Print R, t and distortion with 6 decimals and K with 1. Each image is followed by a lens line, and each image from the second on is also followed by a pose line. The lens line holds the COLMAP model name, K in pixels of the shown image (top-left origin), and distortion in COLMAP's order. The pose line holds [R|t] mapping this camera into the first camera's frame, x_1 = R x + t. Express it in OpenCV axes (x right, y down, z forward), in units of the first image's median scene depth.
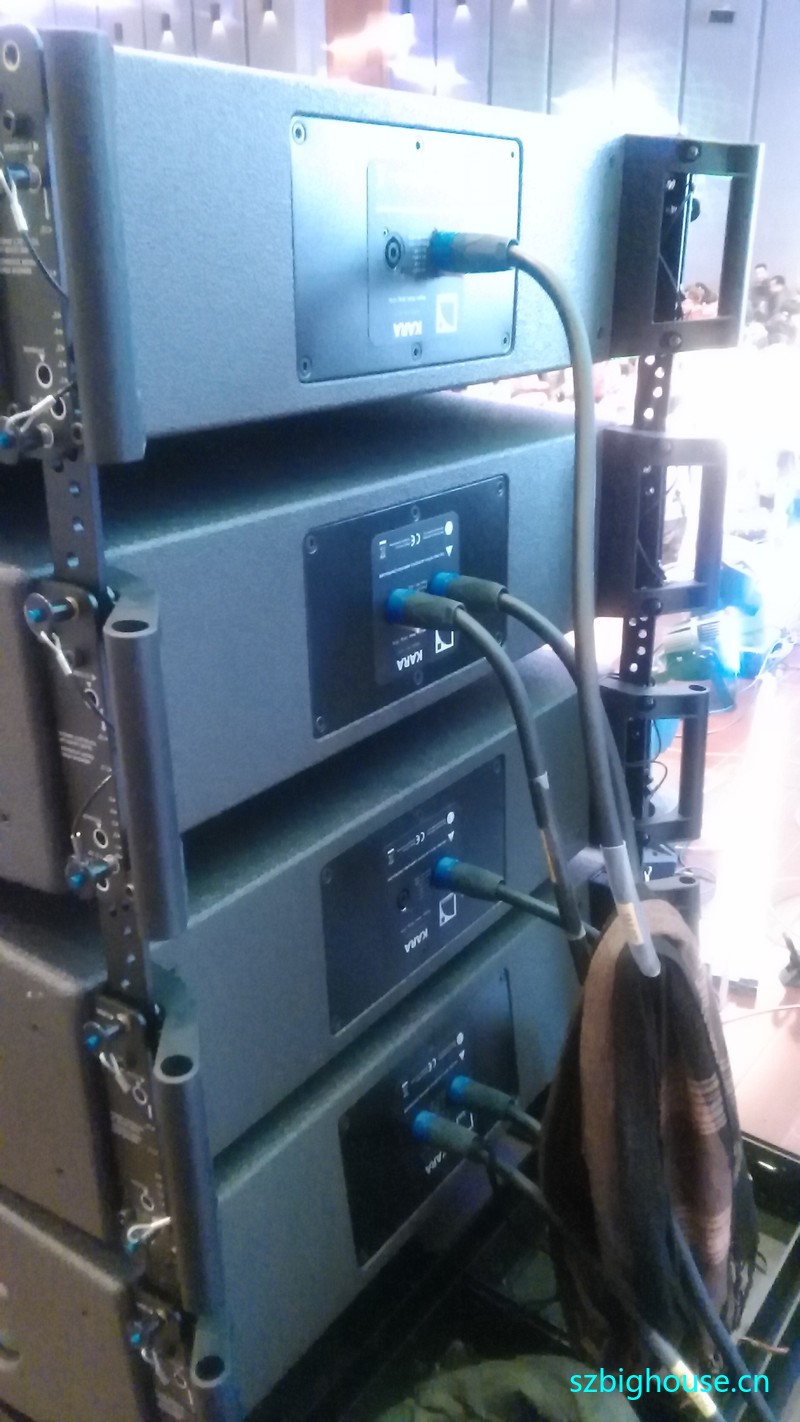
lens RADIAL K [[1157.5, 0, 400.4], [0, 1157.5, 711.3], [0, 0, 1]] dist [0.105098, -0.153209]
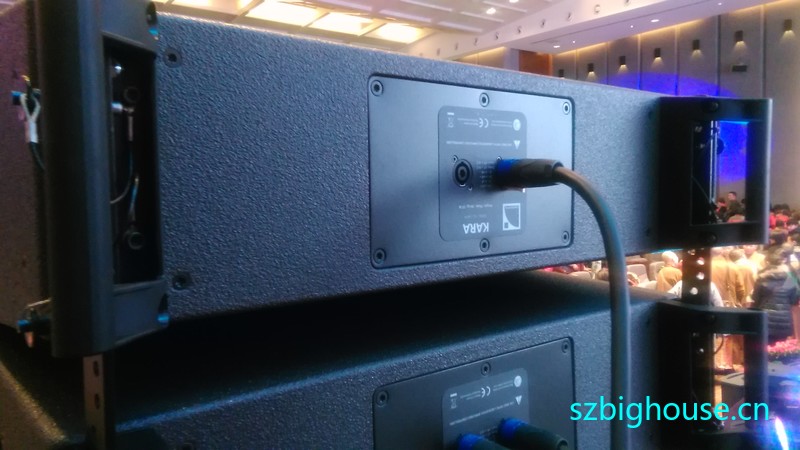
lens RADIAL K [[651.2, 0, 401.6], [0, 651.2, 228.6], [0, 0, 1]] dist [0.105098, -0.153209]
pose [[0.972454, 0.002084, -0.233087, 0.088925], [-0.074600, 0.950149, -0.302740, -0.098557], [0.220837, 0.311789, 0.924131, 0.304203]]
